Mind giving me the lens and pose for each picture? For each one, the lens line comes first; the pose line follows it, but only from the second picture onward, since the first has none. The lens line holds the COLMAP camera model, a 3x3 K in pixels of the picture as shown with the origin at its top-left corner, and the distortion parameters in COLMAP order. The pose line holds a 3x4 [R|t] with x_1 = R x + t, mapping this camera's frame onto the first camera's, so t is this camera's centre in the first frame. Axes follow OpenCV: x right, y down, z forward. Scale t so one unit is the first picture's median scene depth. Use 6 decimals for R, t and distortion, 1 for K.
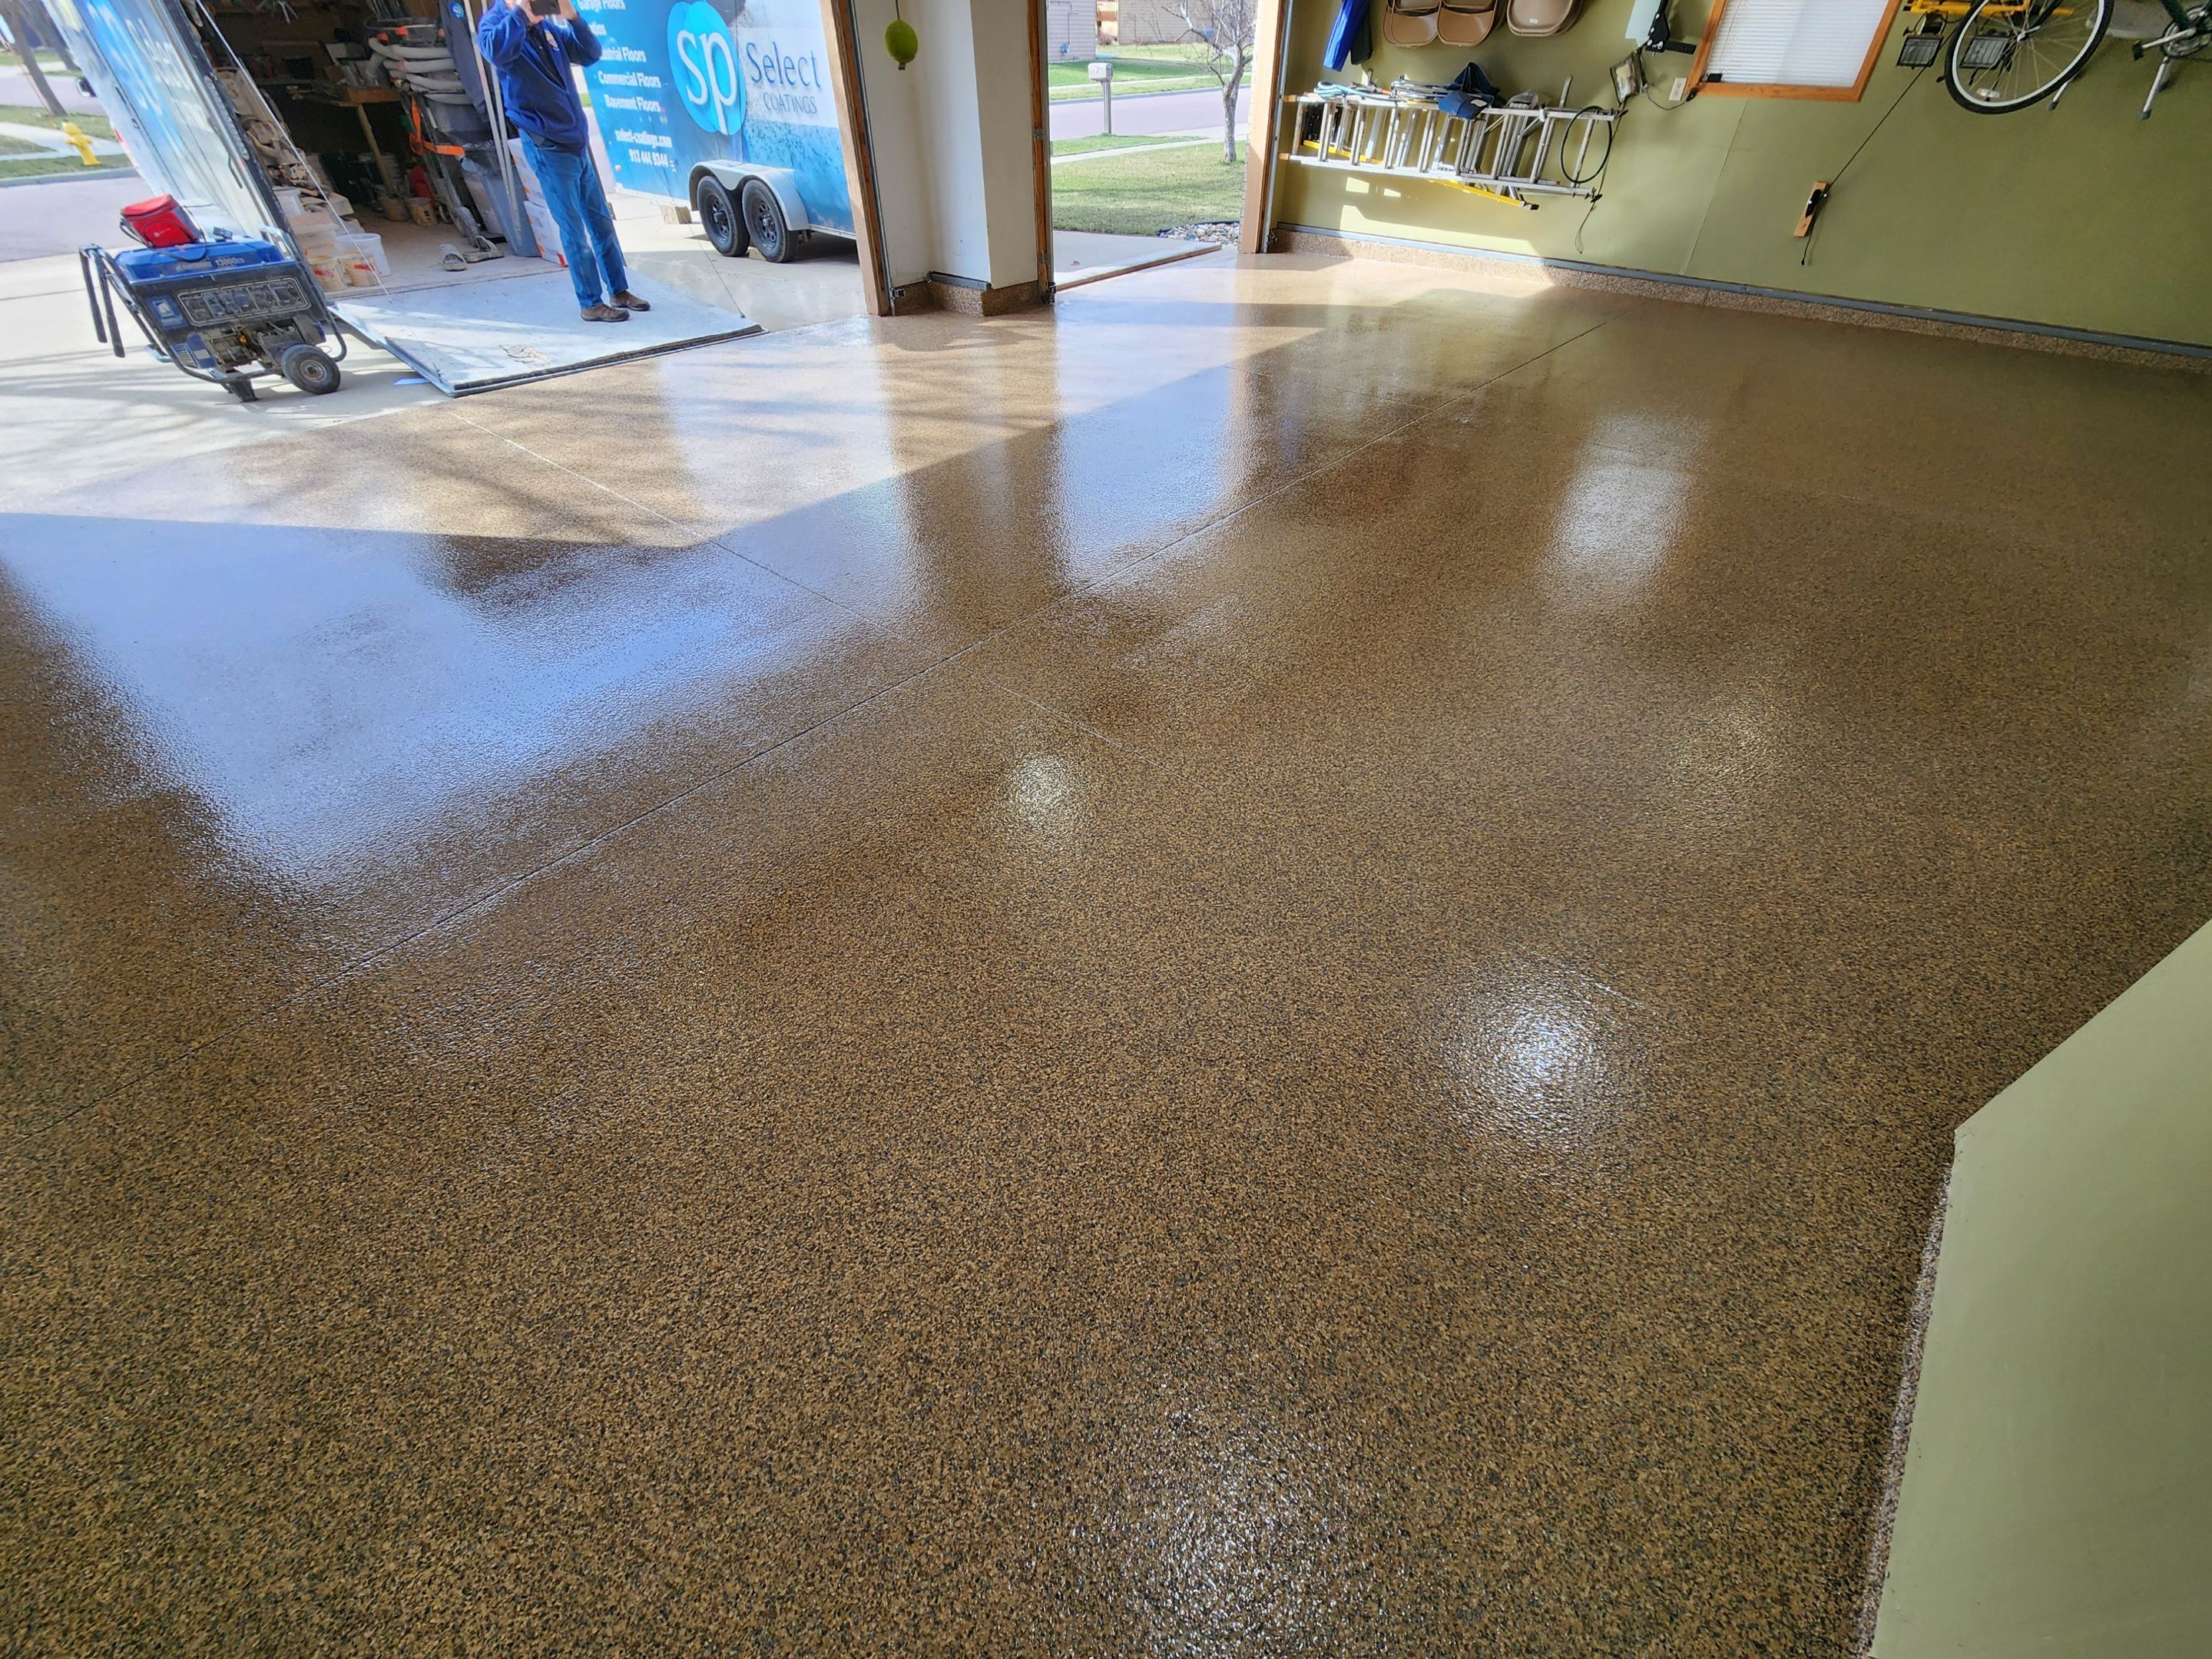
lens RADIAL K [[908.7, 0, 1111.9], [0, 908.7, 833.9], [0, 0, 1]] dist [0.000386, -0.001202]
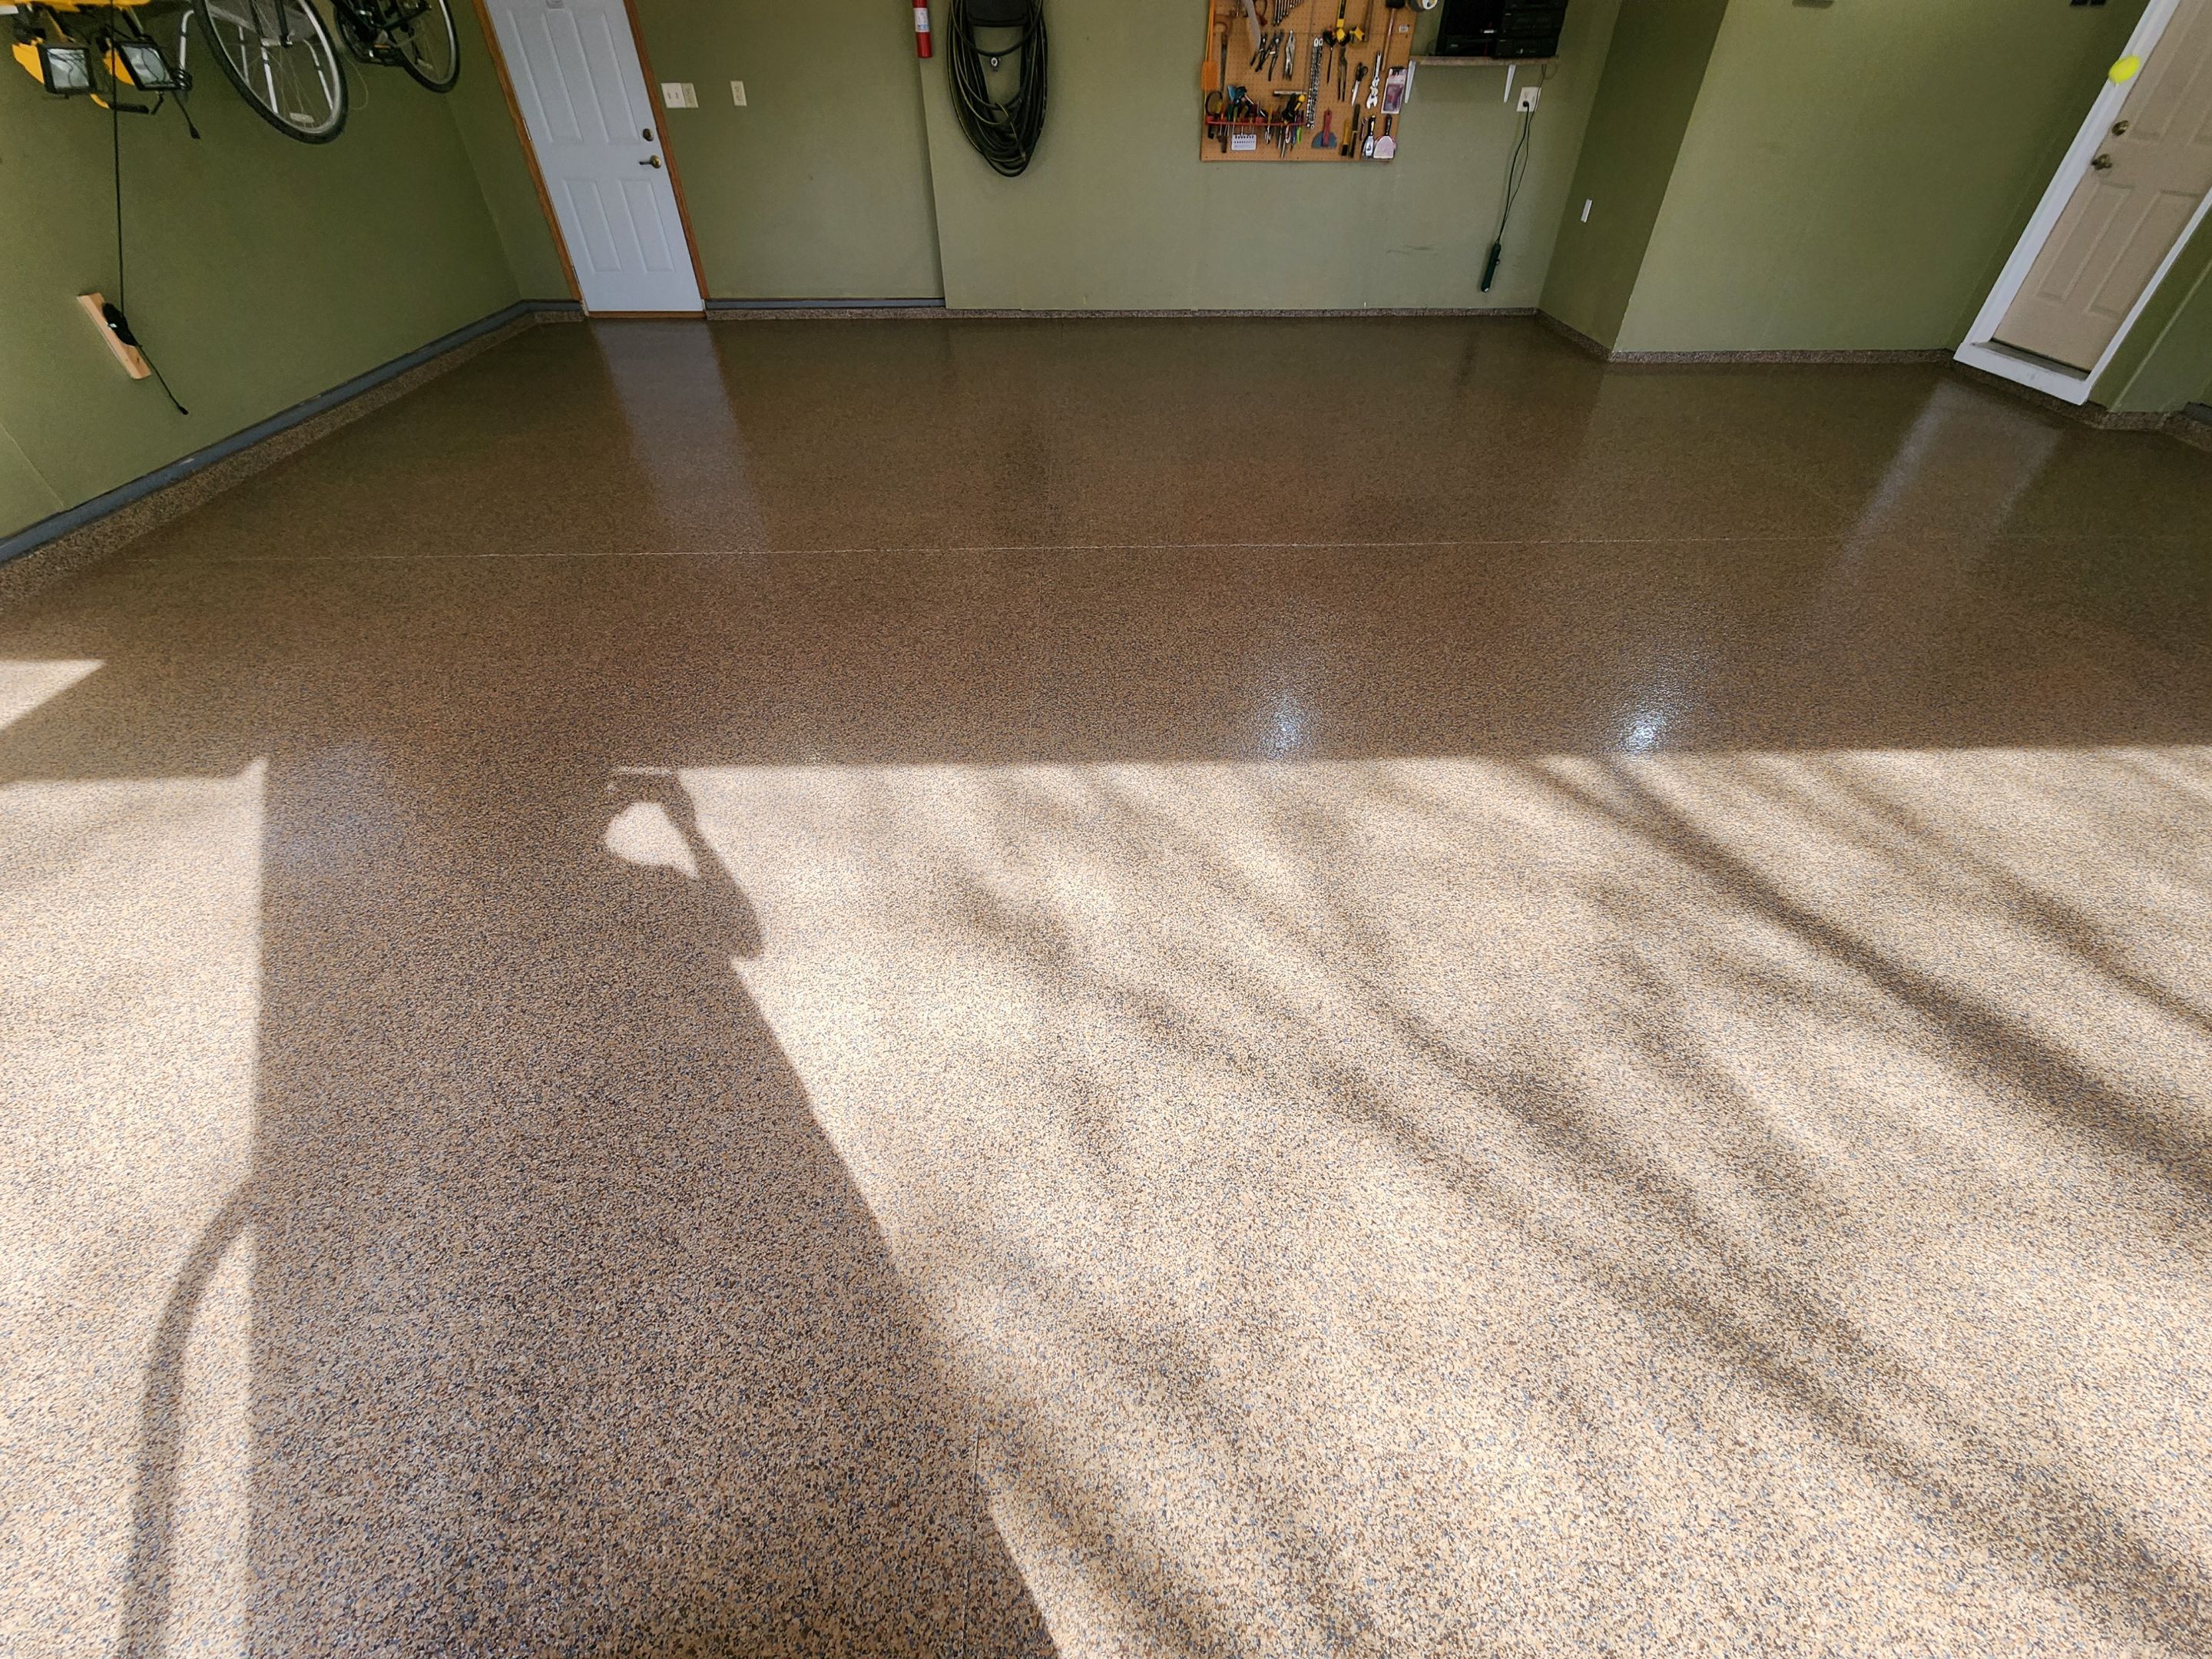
lens RADIAL K [[908.7, 0, 1111.9], [0, 908.7, 833.9], [0, 0, 1]] dist [0.000386, -0.001202]
pose [[-0.660745, -0.499618, 0.560177, -0.134844], [0.490139, 0.278036, 0.826111, -0.642826], [-0.568489, 0.820413, 0.061172, 0.719757]]
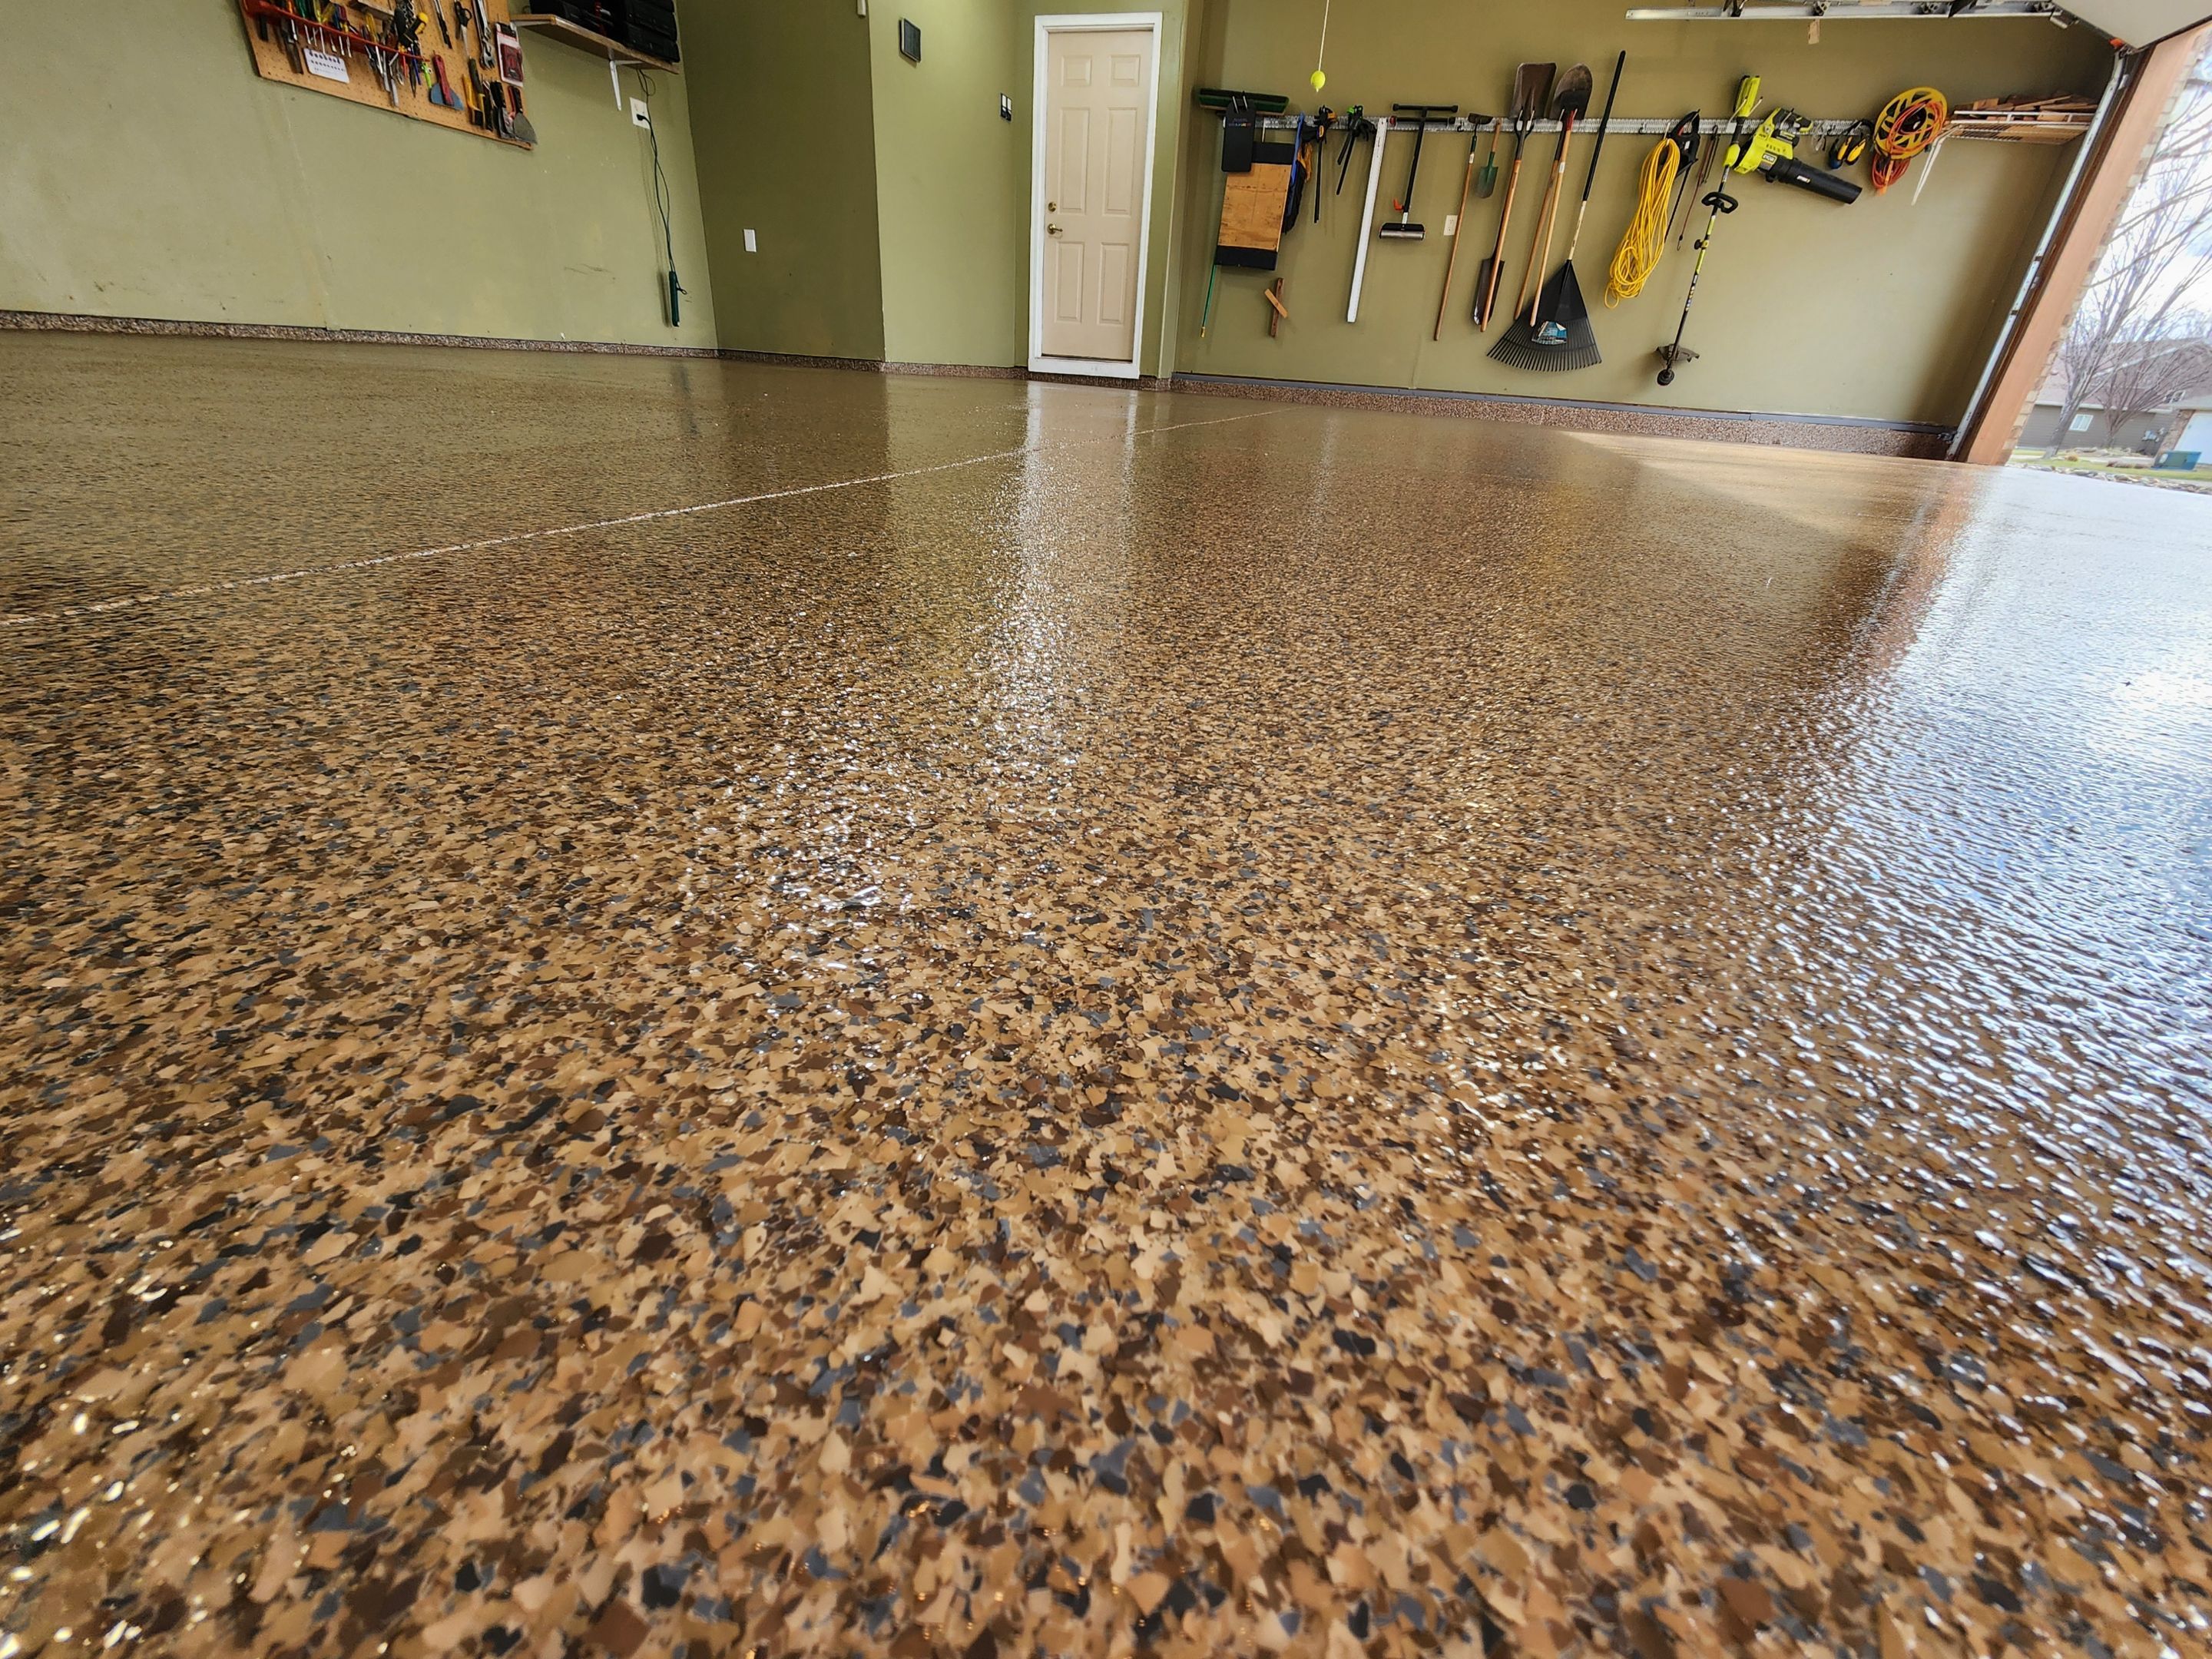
lens RADIAL K [[908.7, 0, 1111.9], [0, 908.7, 833.9], [0, 0, 1]] dist [0.000386, -0.001202]
pose [[-0.917948, 0.123290, -0.377055, 0.373149], [-0.308111, 0.377116, 0.873413, -0.508372], [0.249876, 0.917923, -0.308186, 0.852485]]
